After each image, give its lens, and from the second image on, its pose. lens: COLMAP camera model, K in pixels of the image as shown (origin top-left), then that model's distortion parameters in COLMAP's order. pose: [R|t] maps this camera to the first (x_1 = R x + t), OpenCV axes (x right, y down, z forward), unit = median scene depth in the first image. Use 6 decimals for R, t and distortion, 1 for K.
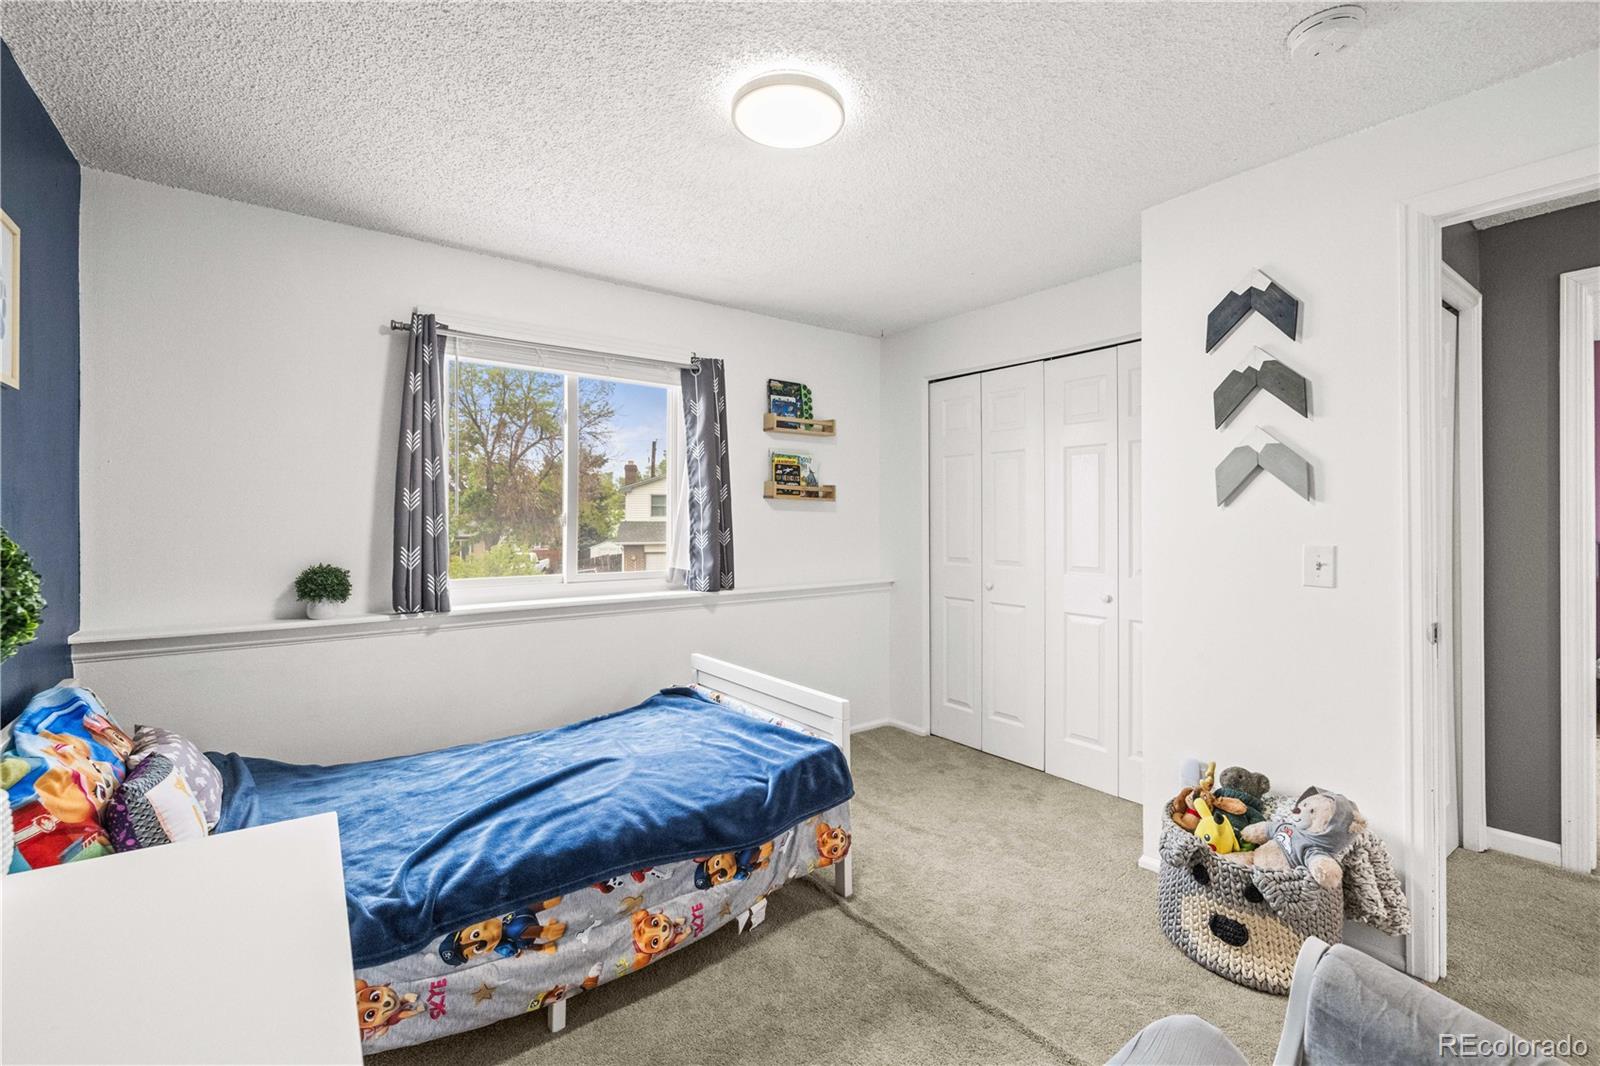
lens RADIAL K [[676.6, 0, 811.7], [0, 676.6, 523.5], [0, 0, 1]] dist [-0.000035, 0.000162]
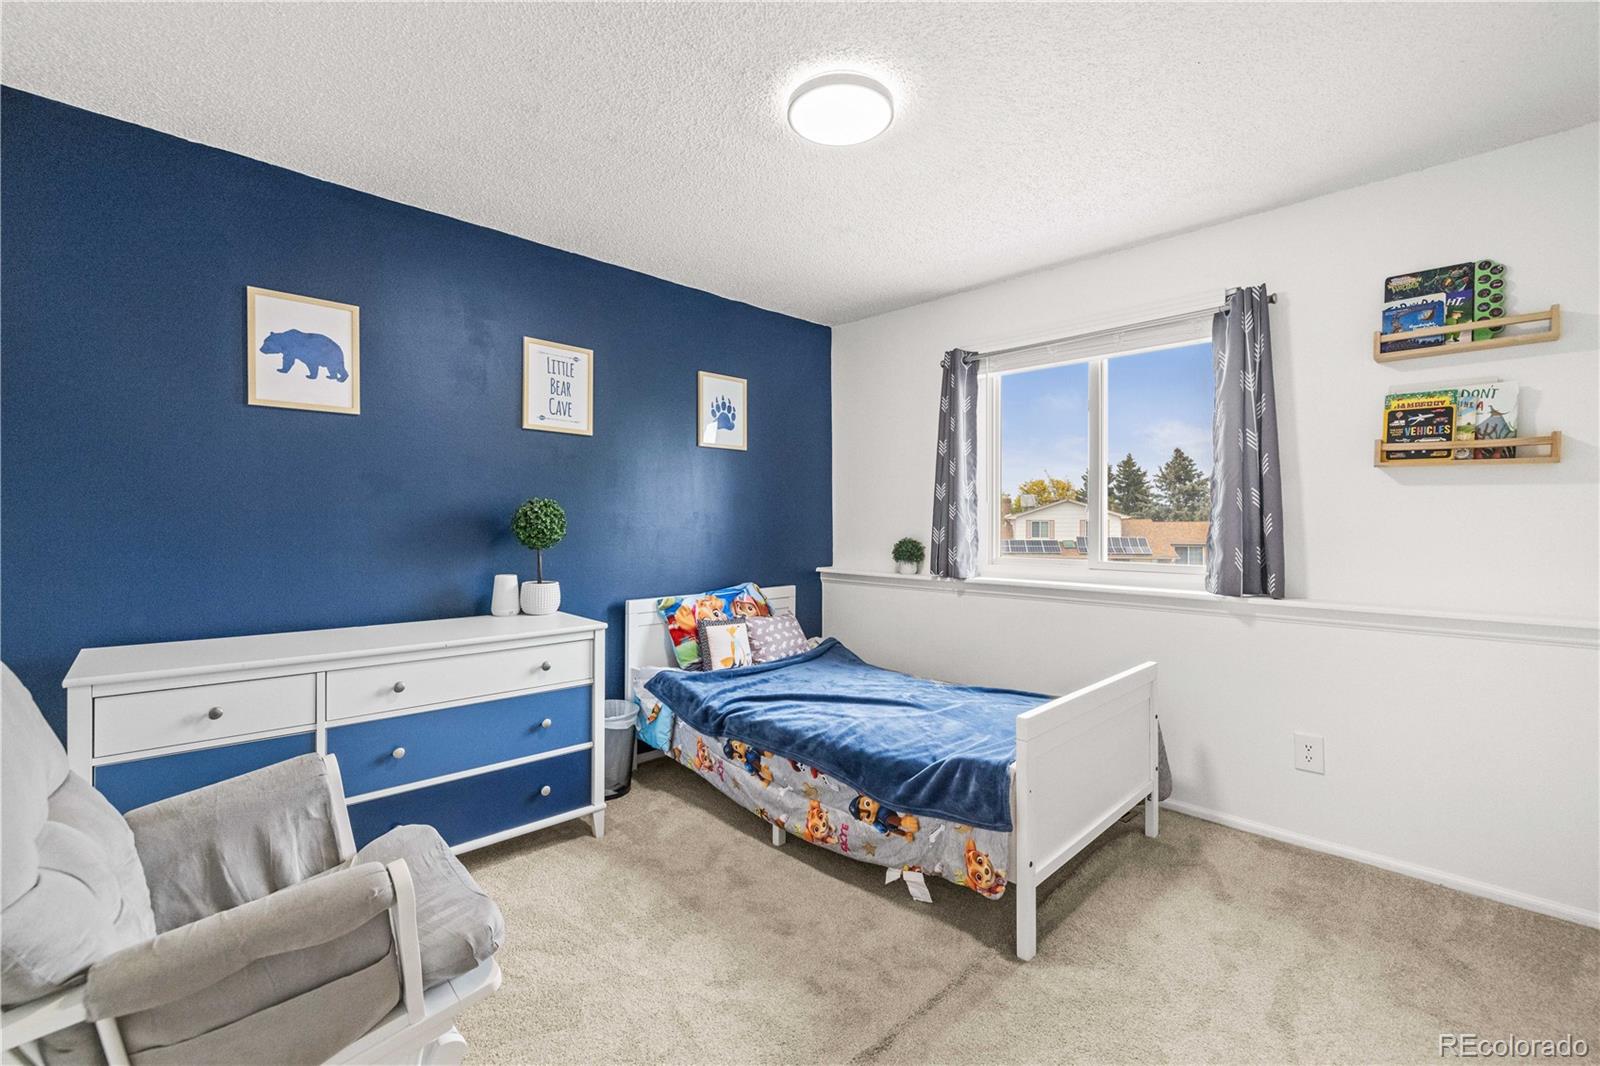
lens RADIAL K [[676.6, 0, 811.5], [0, 676.6, 528.2], [0, 0, 1]] dist [-0.000035, 0.000162]
pose [[0.154053, 0.009992, -0.988012, 0.674334], [-0.007290, 0.999933, 0.008976, 0.025824], [0.988036, 0.005819, 0.154115, 0.521076]]
